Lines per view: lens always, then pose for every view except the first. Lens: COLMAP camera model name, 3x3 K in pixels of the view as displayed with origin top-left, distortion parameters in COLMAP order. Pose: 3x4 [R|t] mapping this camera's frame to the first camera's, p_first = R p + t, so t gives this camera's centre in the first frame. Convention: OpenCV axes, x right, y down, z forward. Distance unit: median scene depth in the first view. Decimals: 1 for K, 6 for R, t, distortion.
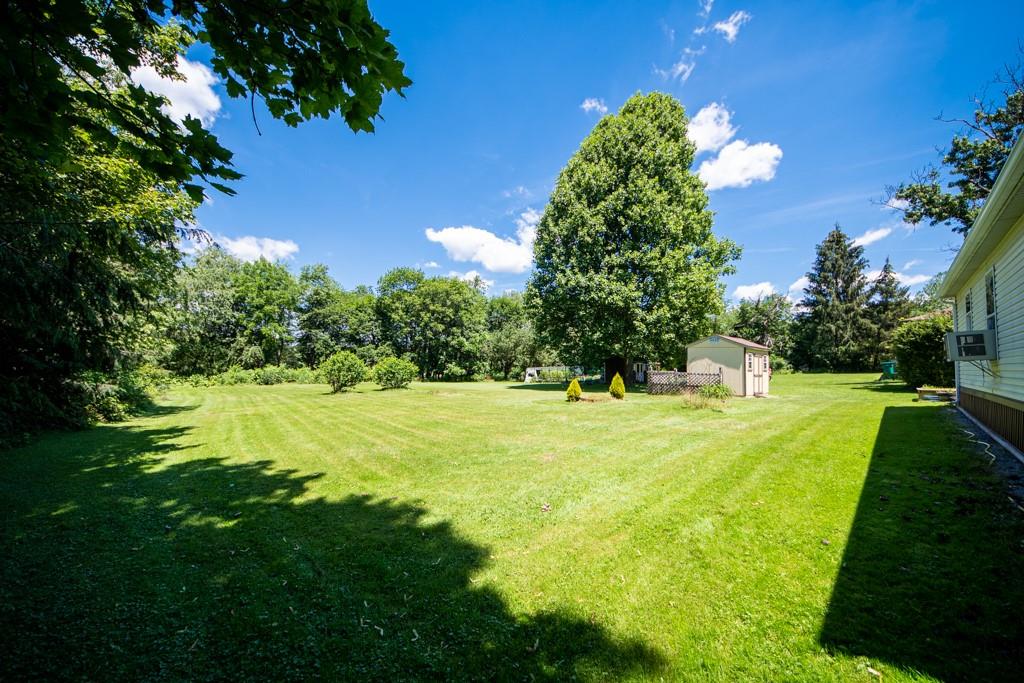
lens RADIAL K [[359.2, 0, 506.3], [0, 359.2, 352.2], [0, 0, 1]] dist [0.028605, -0.023847]
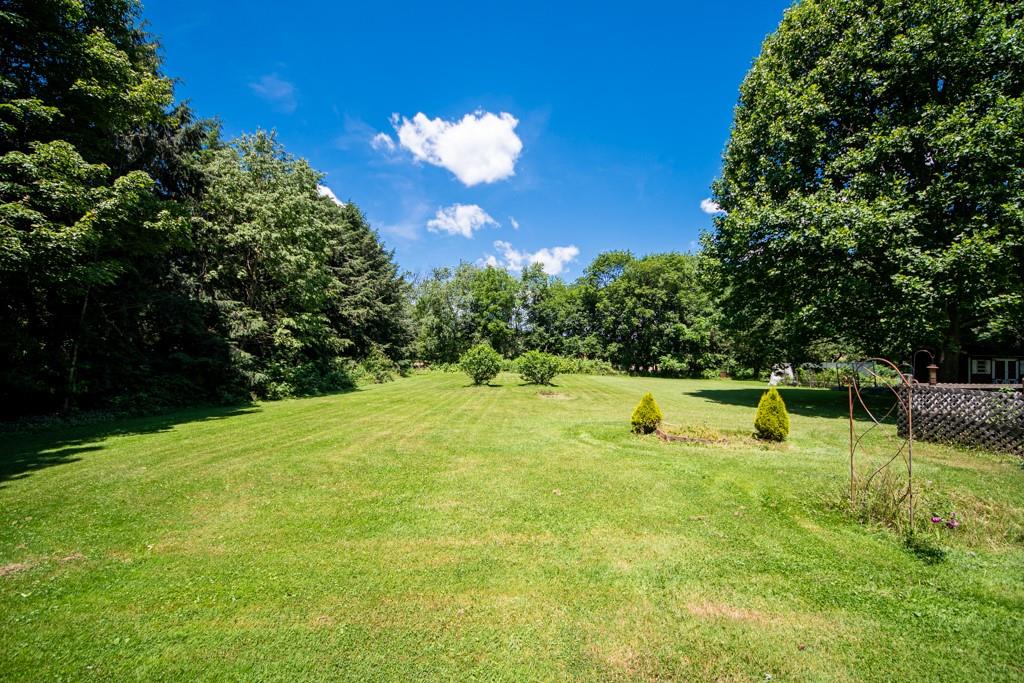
lens RADIAL K [[359.2, 0, 506.3], [0, 359.2, 352.2], [0, 0, 1]] dist [0.028605, -0.023847]
pose [[0.749877, 0.003143, -0.661570, 0.143515], [0.015737, 0.999621, 0.022587, -0.001943], [0.661390, -0.027349, 0.749544, 0.156054]]
